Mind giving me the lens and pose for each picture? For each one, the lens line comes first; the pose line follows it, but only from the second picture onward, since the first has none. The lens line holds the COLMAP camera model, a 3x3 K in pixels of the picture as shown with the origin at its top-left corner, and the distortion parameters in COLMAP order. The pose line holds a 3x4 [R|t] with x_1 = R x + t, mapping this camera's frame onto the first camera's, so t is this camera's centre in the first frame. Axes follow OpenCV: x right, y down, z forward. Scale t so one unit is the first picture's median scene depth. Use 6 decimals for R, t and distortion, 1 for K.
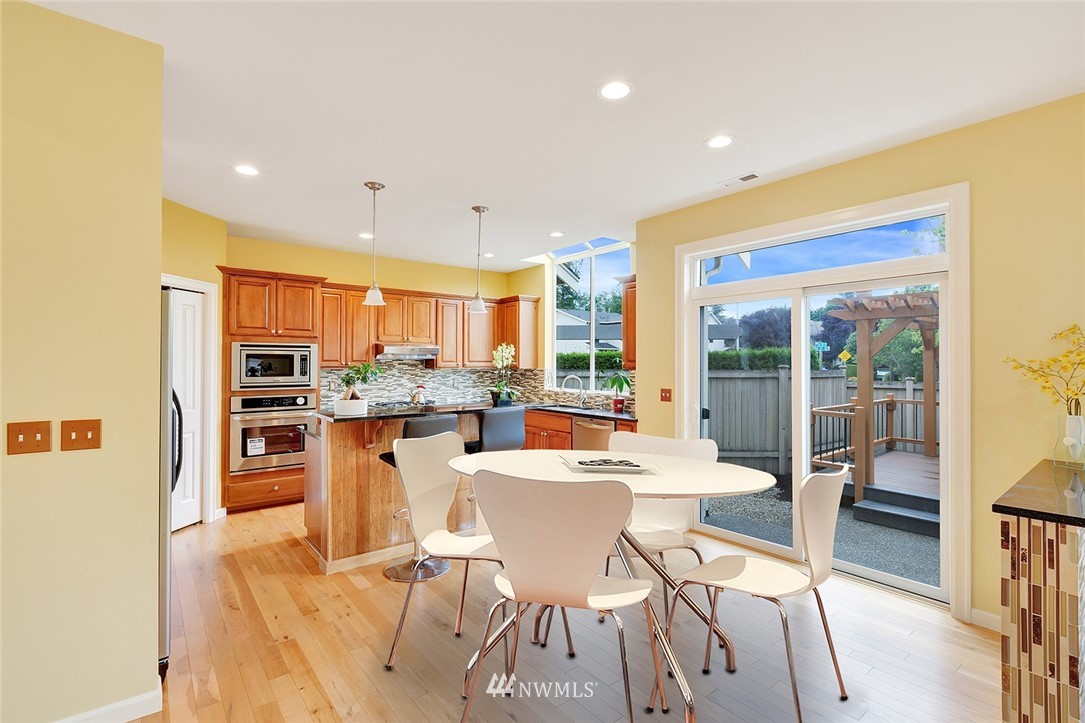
lens RADIAL K [[507.3, 0, 526.2], [0, 507.3, 357.3], [0, 0, 1]] dist [0.002417, -0.000201]
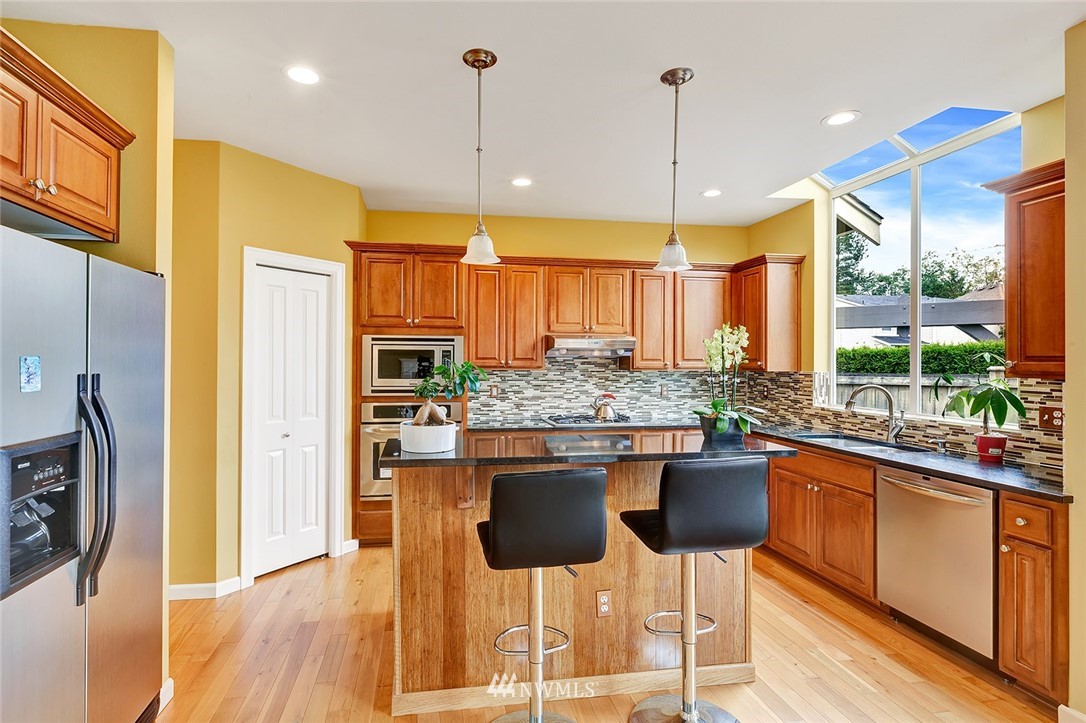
lens RADIAL K [[524.7, 0, 501.5], [0, 524.7, 360.3], [0, 0, 1]] dist [-0.003618, -0.000857]
pose [[0.878931, 0.001133, -0.476948, 0.008397], [0.002273, 0.999976, 0.006563, 0.004494], [0.476944, -0.006852, 0.878907, 0.336288]]
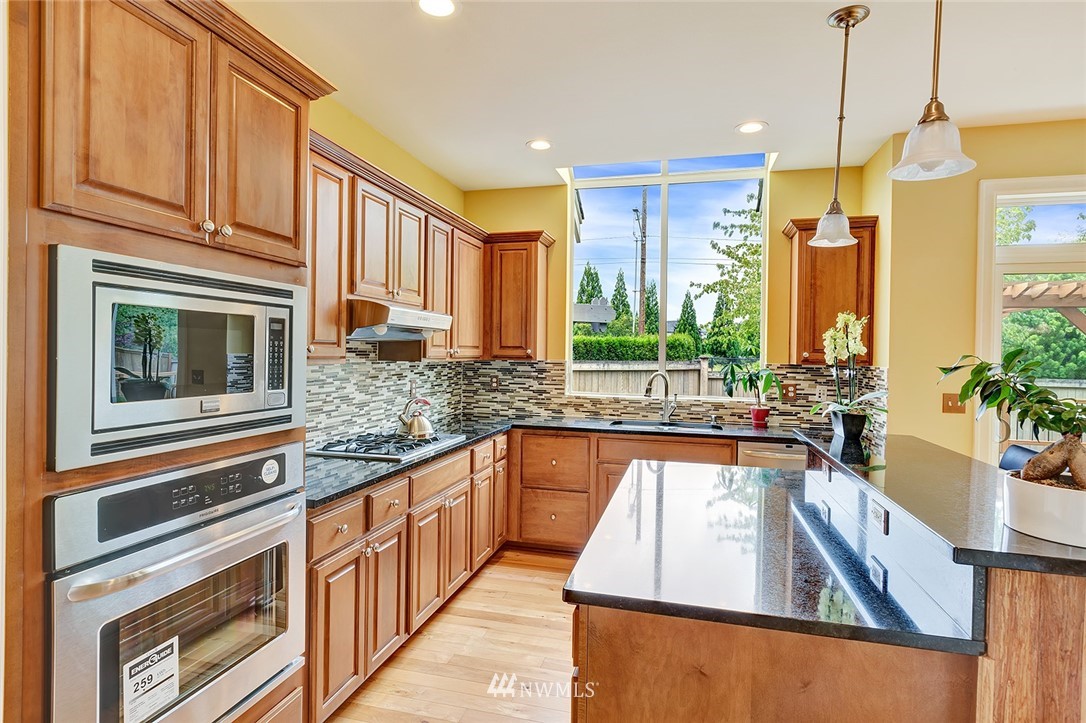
lens RADIAL K [[573.0, 0, 527.5], [0, 573.0, 353.7], [0, 0, 1]] dist [-0.005510, -0.001137]
pose [[0.784406, 0.007277, 0.620205, -0.514338], [-0.019267, 0.999734, 0.012638, 0.008352], [-0.619949, -0.021863, 0.784338, 0.615218]]
